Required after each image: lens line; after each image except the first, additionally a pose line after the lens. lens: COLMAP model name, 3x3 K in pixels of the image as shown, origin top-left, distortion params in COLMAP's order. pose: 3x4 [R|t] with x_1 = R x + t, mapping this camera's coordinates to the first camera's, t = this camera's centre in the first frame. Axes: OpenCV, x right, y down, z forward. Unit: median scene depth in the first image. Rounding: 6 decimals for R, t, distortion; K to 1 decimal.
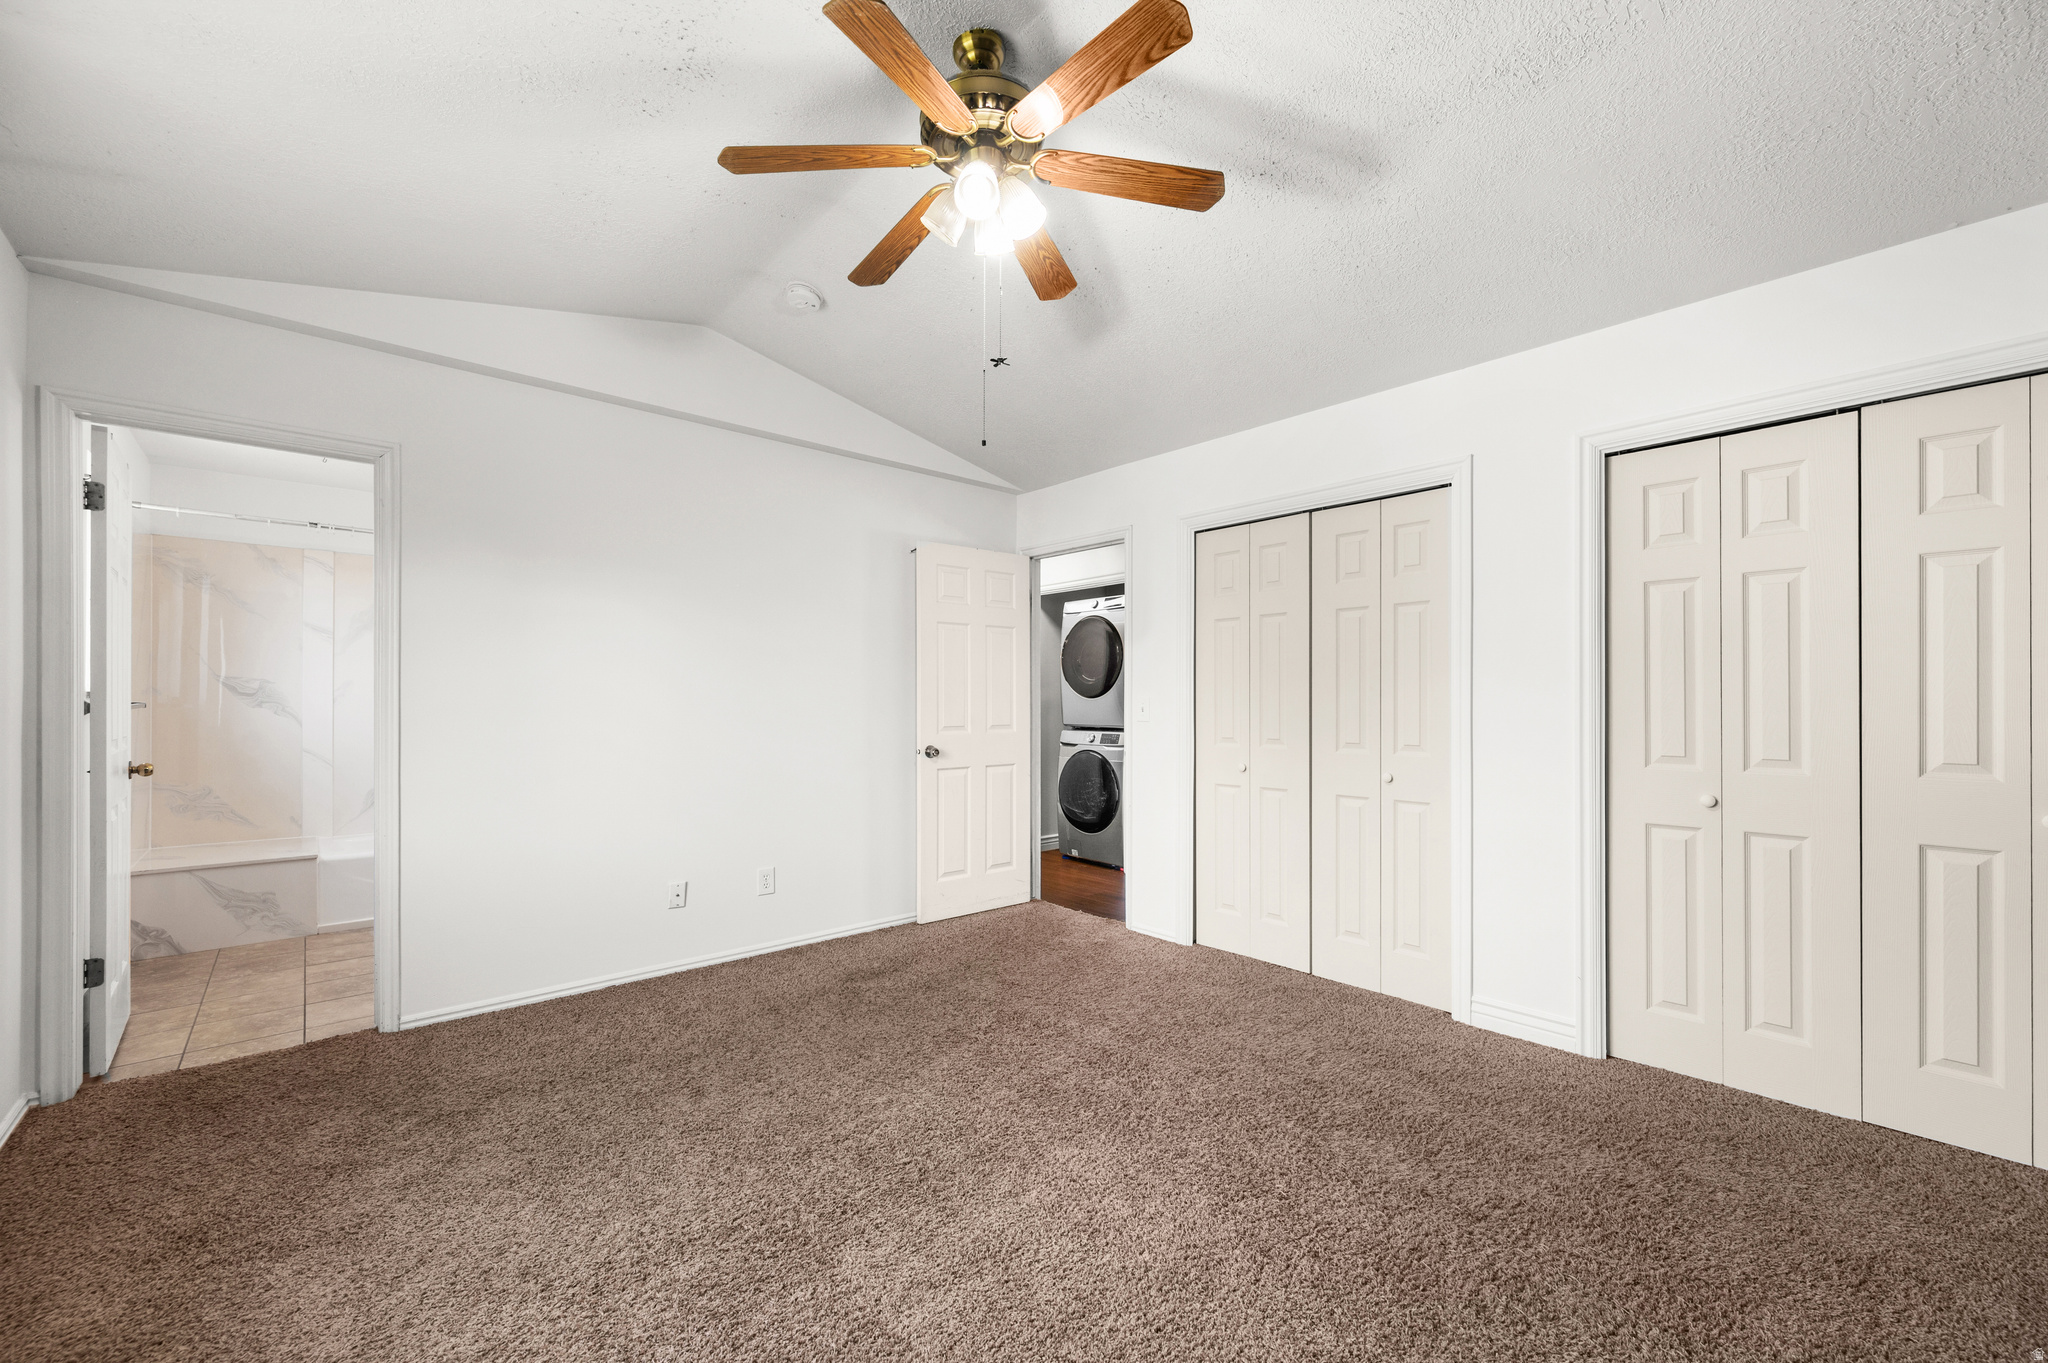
lens RADIAL K [[811.9, 0, 1027.1], [0, 811.9, 693.2], [0, 0, 1]] dist [0.000916, -0.000356]
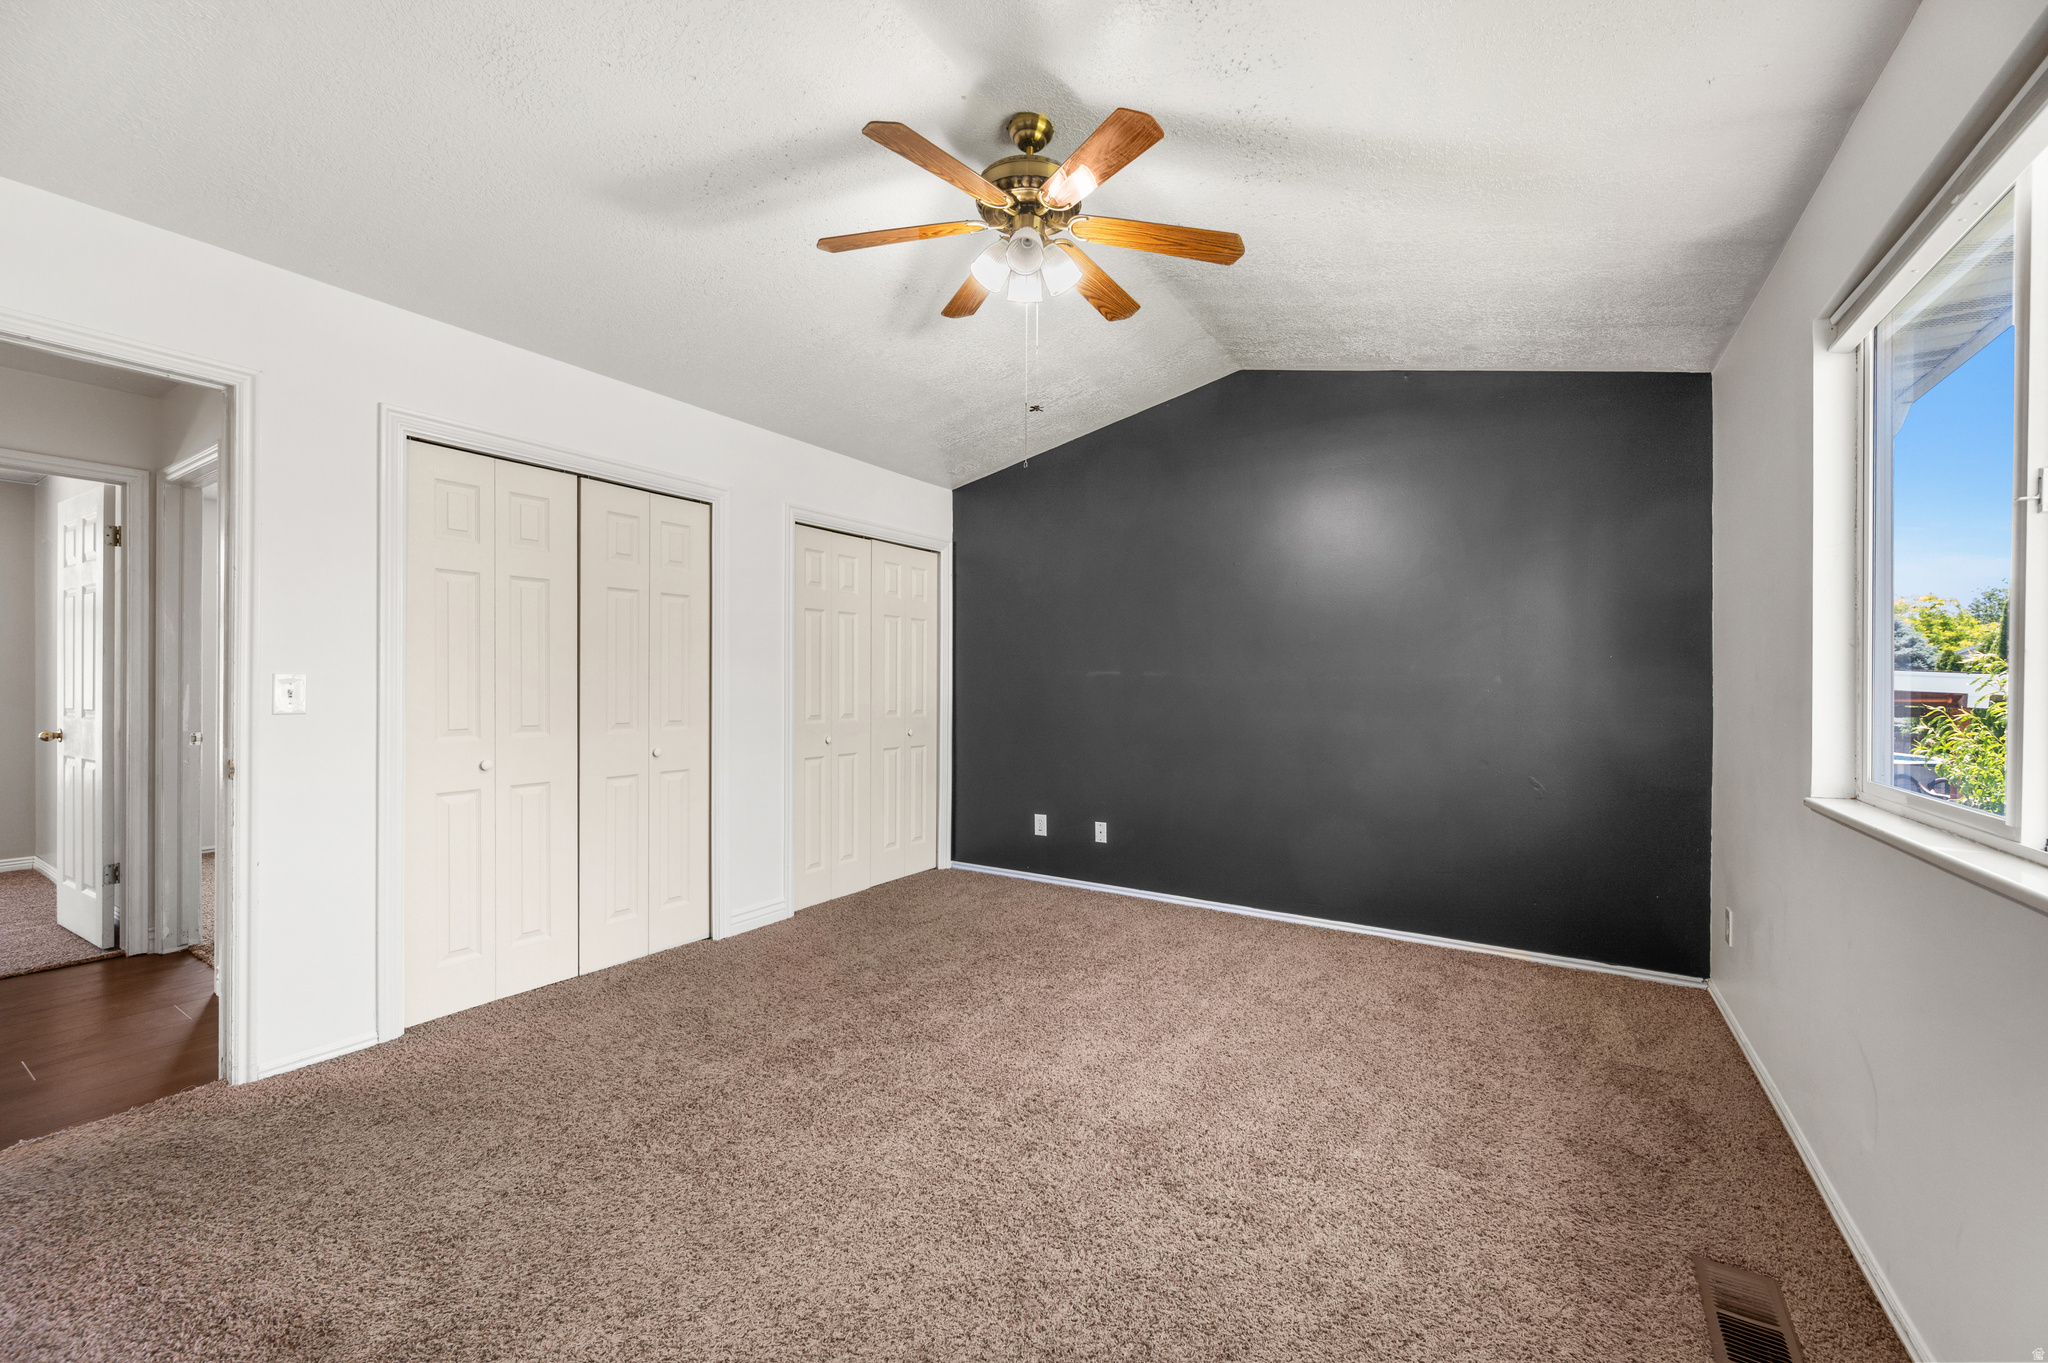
lens RADIAL K [[811.9, 0, 1041.1], [0, 811.9, 688.5], [0, 0, 1]] dist [0.000916, -0.000356]
pose [[-0.280409, -0.004078, 0.959872, -0.906014], [-0.010700, 0.999942, 0.001122, 0.014365], [-0.959821, -0.009956, -0.280436, 1.000972]]
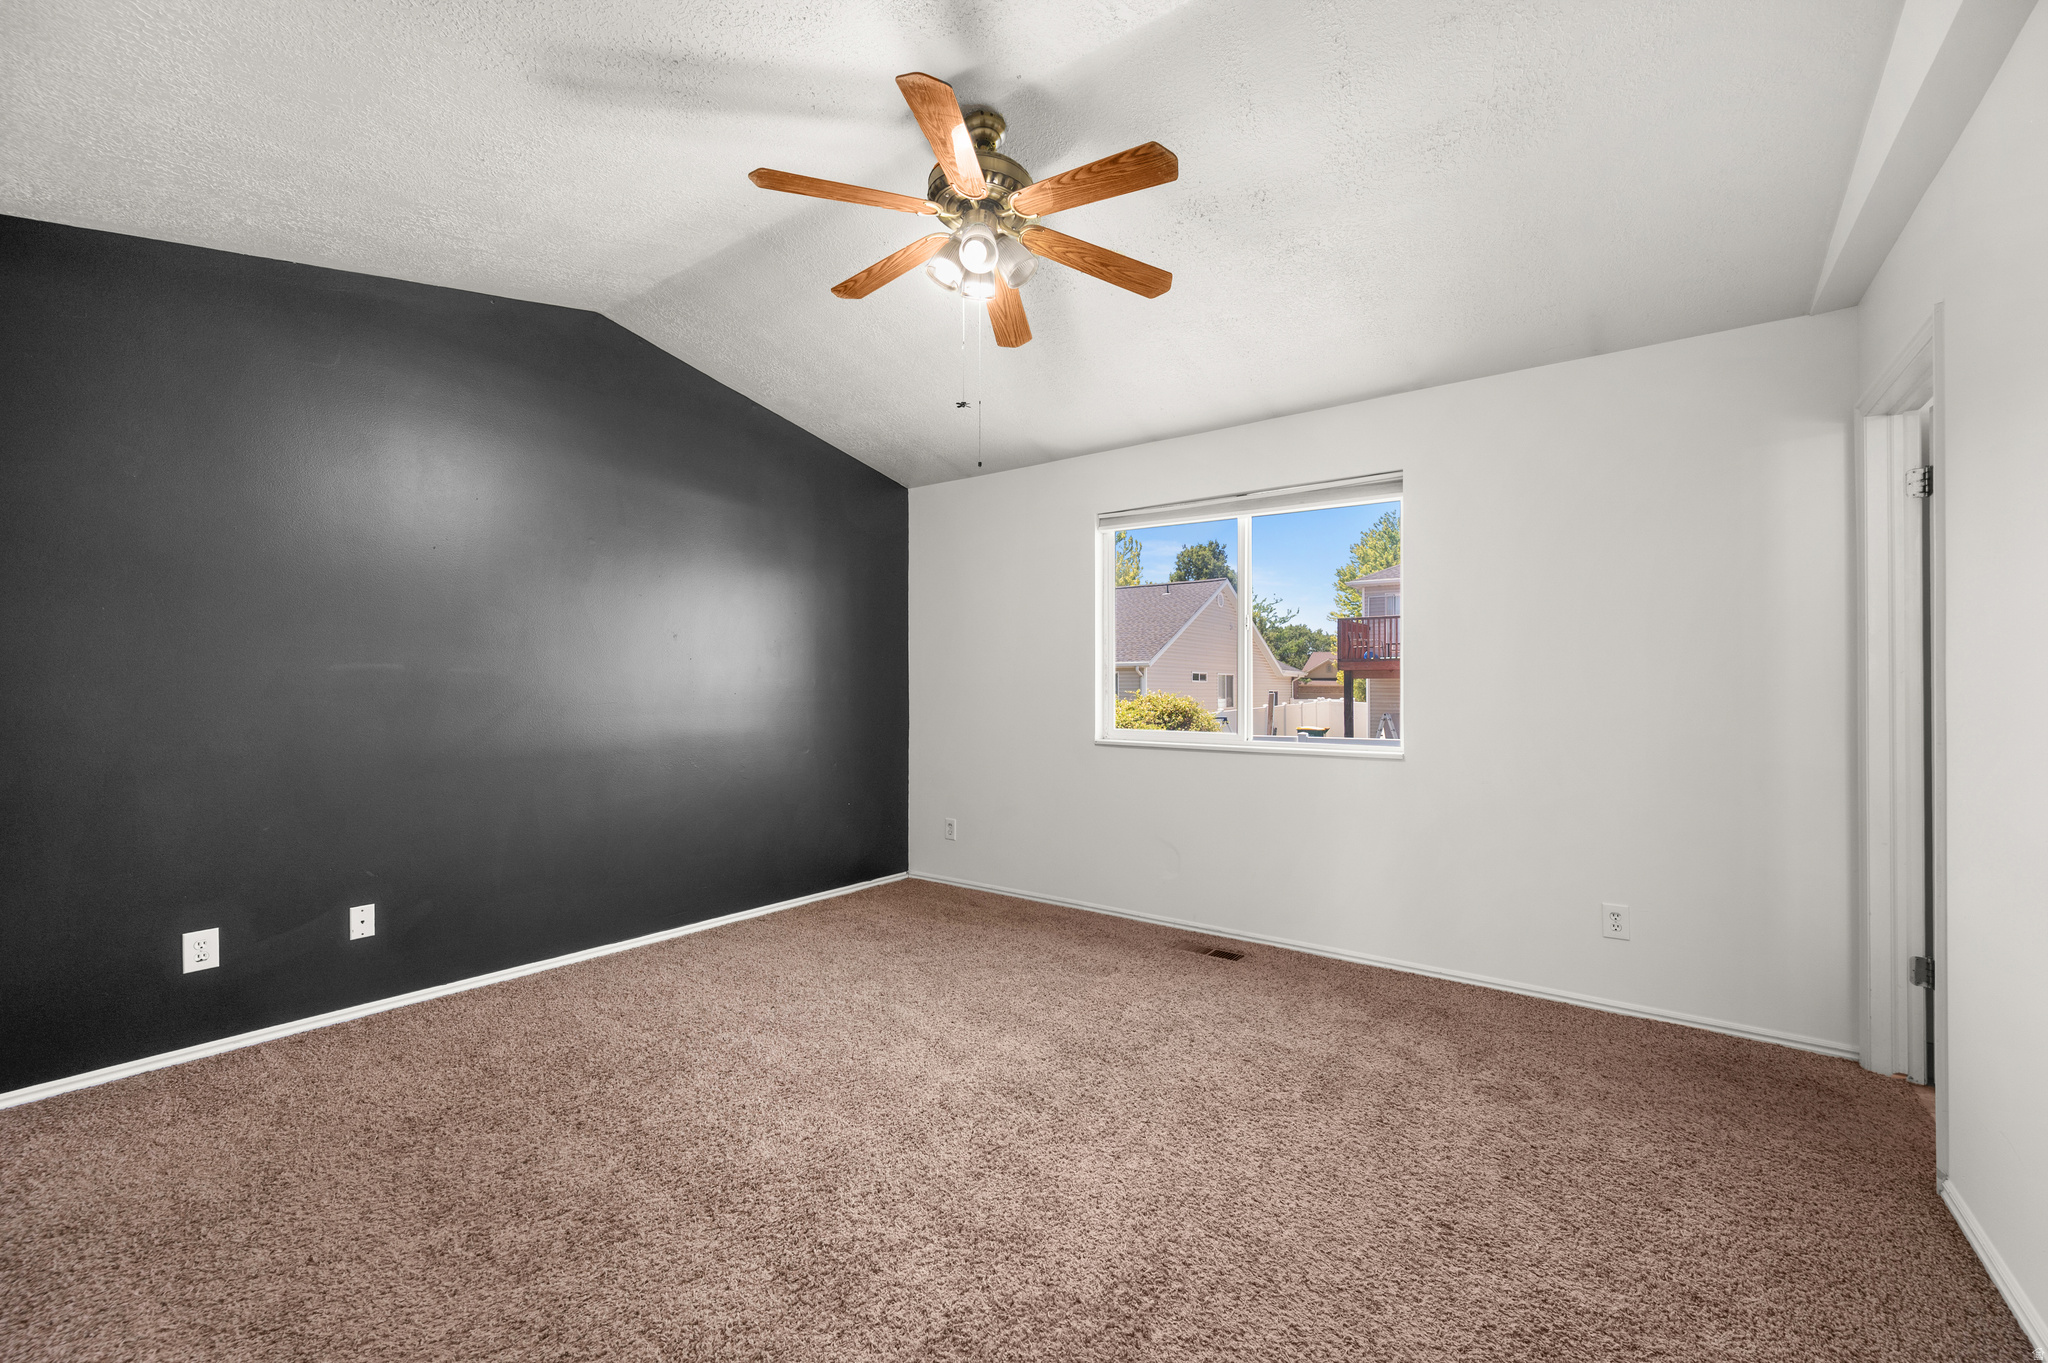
lens RADIAL K [[811.9, 0, 1036.8], [0, 811.9, 678.9], [0, 0, 1]] dist [0.000916, -0.000356]
pose [[-0.977205, -0.004180, -0.212258, 0.087012], [-0.000741, 0.999867, -0.016280, 0.016604], [0.212298, -0.015751, -0.977078, 1.644341]]
